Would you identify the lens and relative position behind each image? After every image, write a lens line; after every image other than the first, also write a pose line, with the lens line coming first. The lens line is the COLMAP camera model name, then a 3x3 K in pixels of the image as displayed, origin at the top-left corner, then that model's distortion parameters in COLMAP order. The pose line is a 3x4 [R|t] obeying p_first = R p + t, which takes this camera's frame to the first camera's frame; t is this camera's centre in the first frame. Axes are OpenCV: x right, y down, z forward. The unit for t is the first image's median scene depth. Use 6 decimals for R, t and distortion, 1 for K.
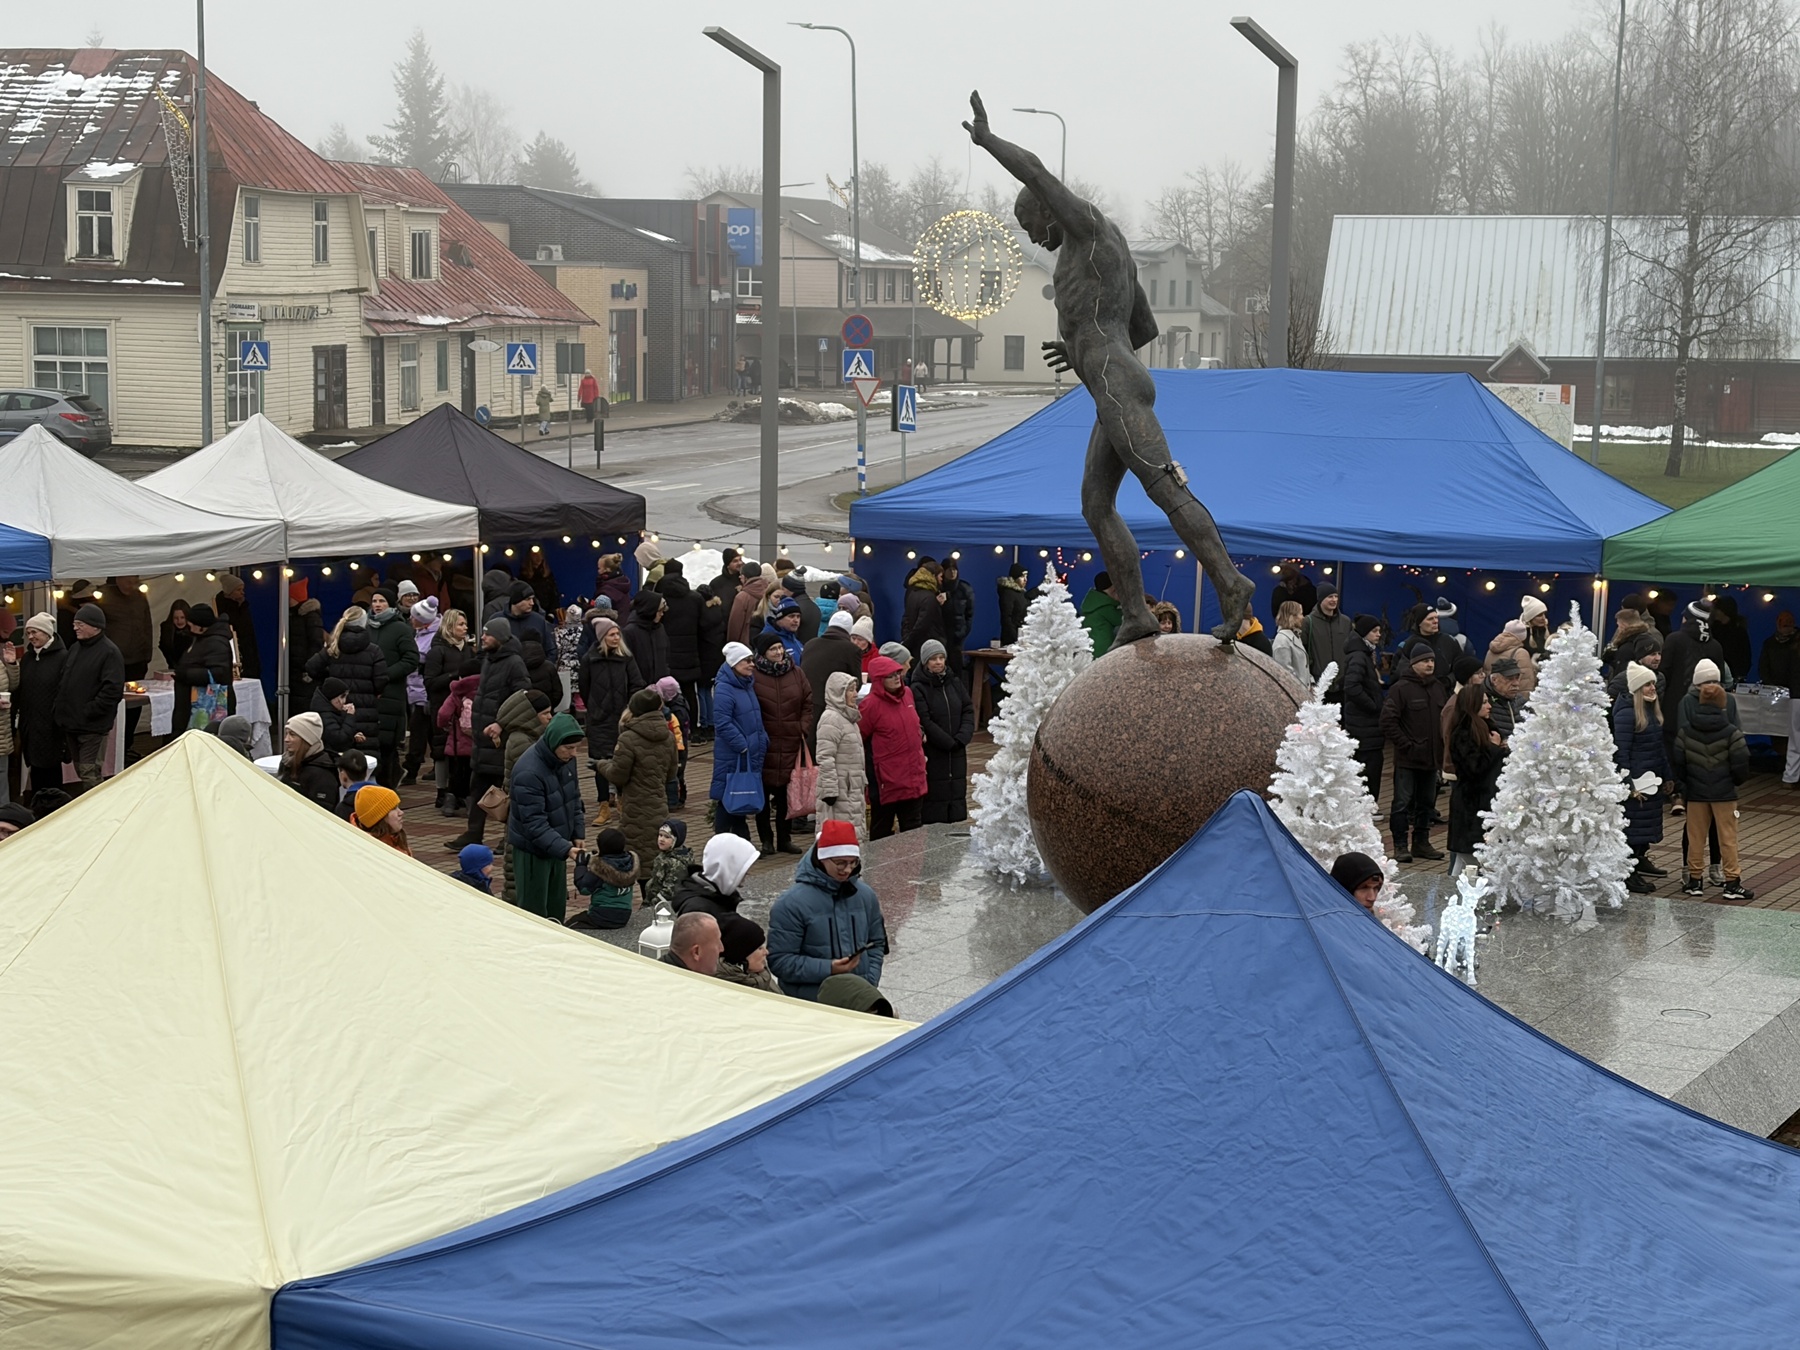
lens RADIAL K [[3242.4, 0, 914.5], [0, 3242.4, 679.3], [0, 0, 1]] dist [0.141765, 0.000000]
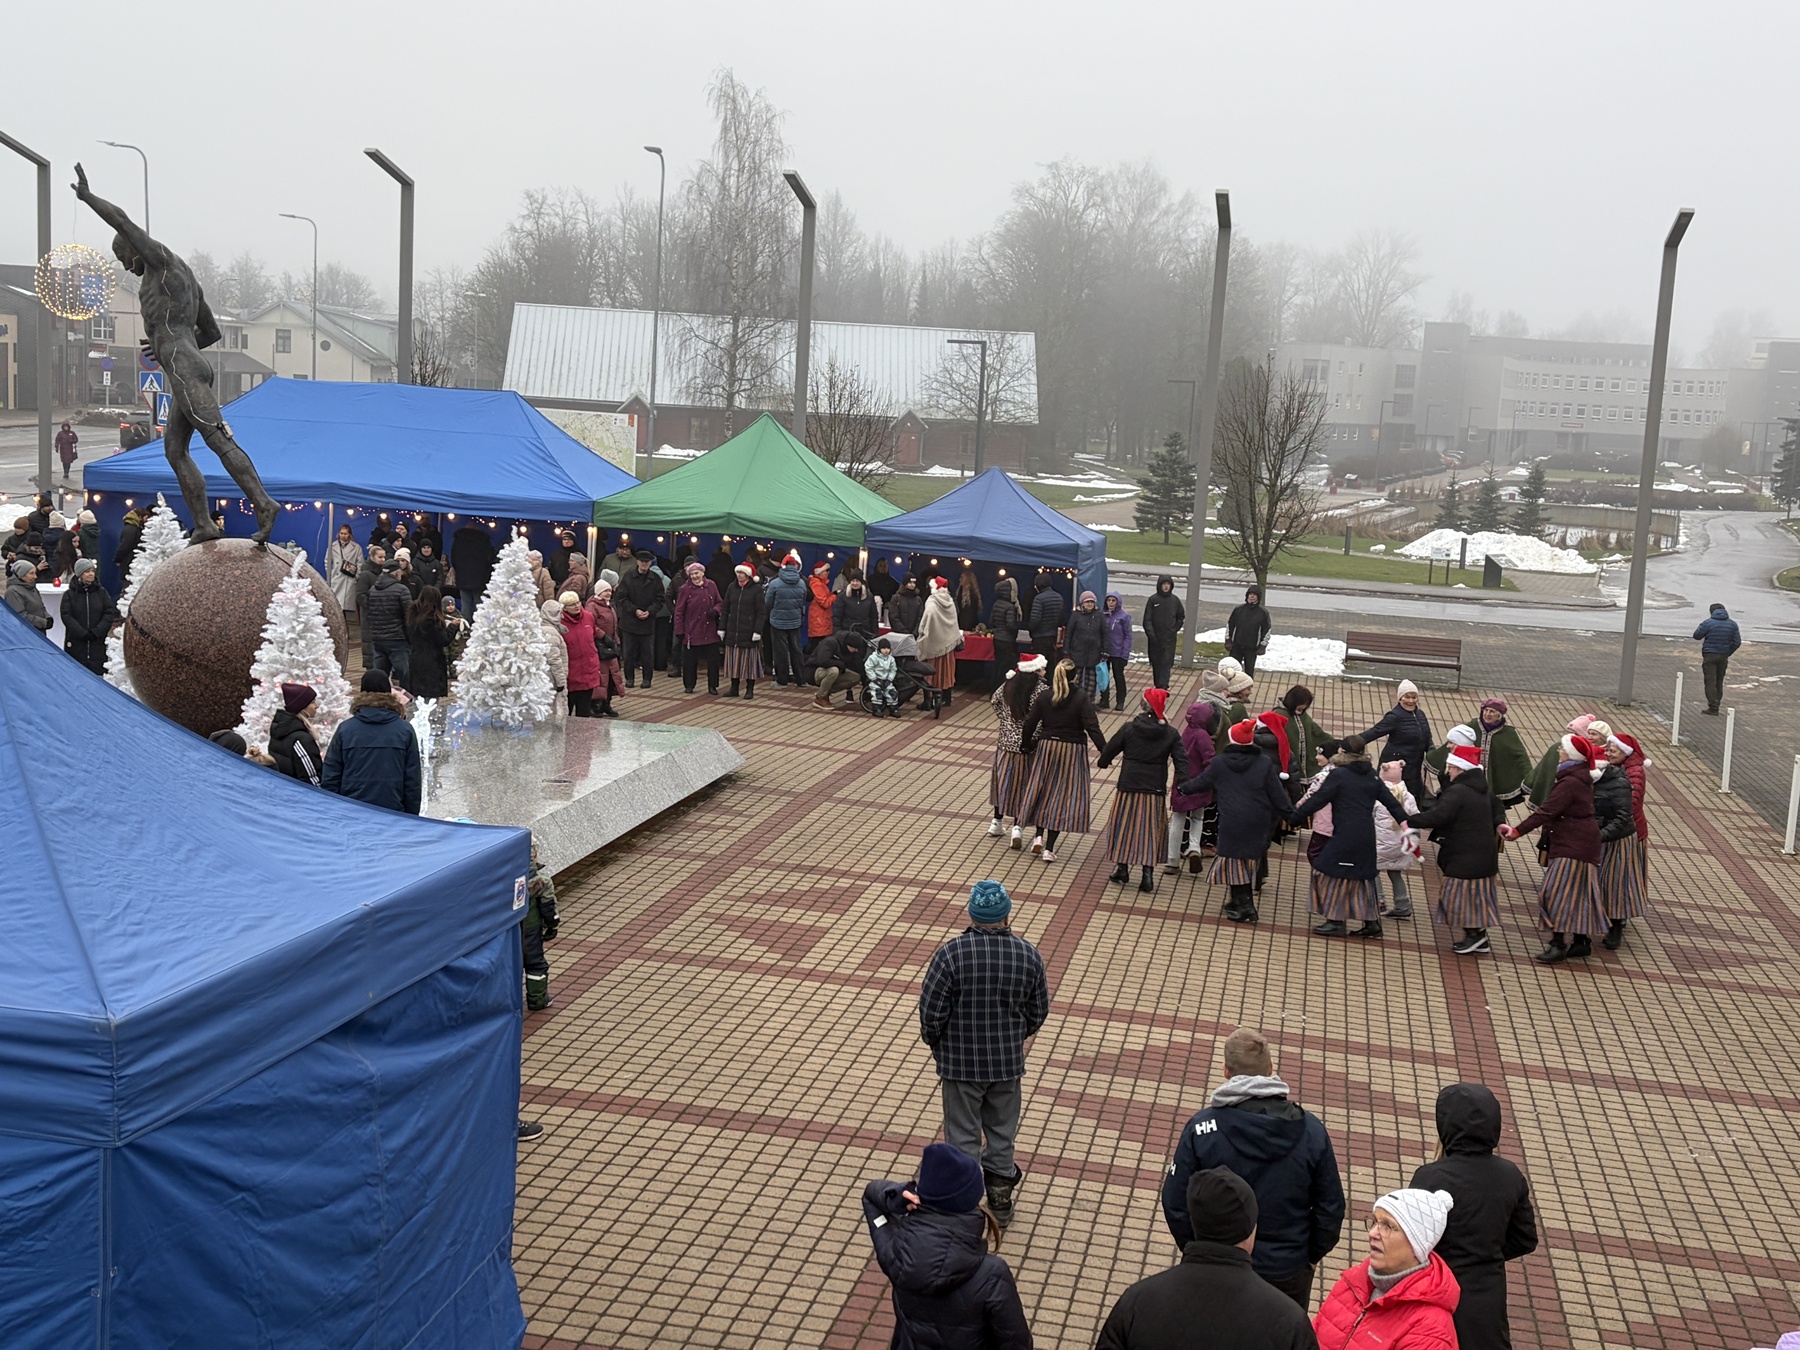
lens RADIAL K [[2137.2, 0, 906.9], [0, 2137.2, 674.2], [0, 0, 1]] dist [0.106230, 0.000000]
pose [[0.956926, -0.002254, 0.290322, 0.078144], [-0.005200, 0.999676, 0.024902, 0.019113], [-0.290284, -0.025339, 0.956605, -0.036961]]
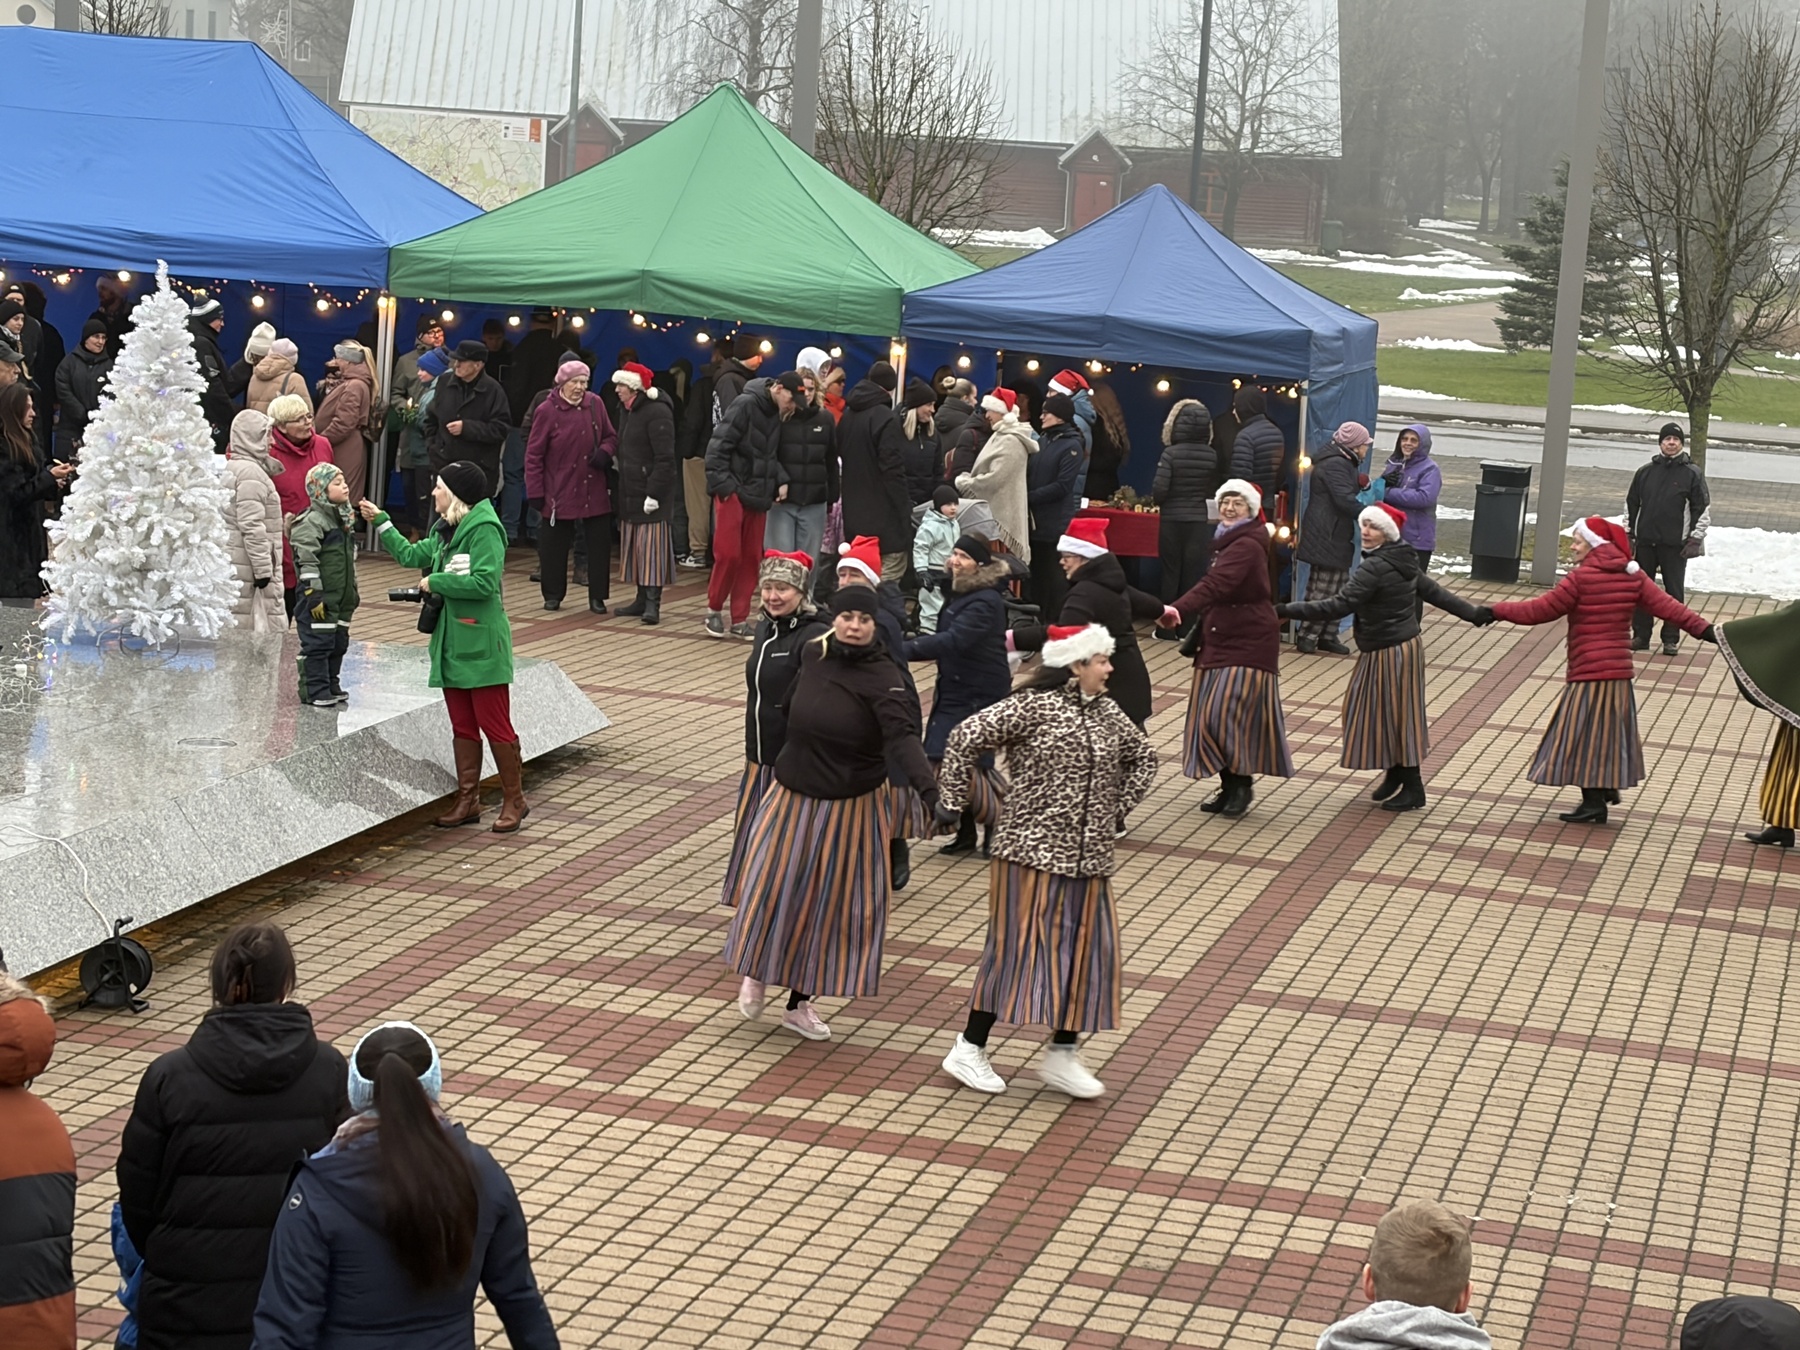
lens RADIAL K [[3973.2, 0, 903.6], [0, 3973.2, 675.3], [0, 0, 1]] dist [0.189727, 0.000000]
pose [[0.971203, 0.004950, 0.238201, 0.135437], [-0.013365, 0.999342, 0.033727, 0.040117], [-0.237877, -0.035939, 0.970630, -0.011572]]
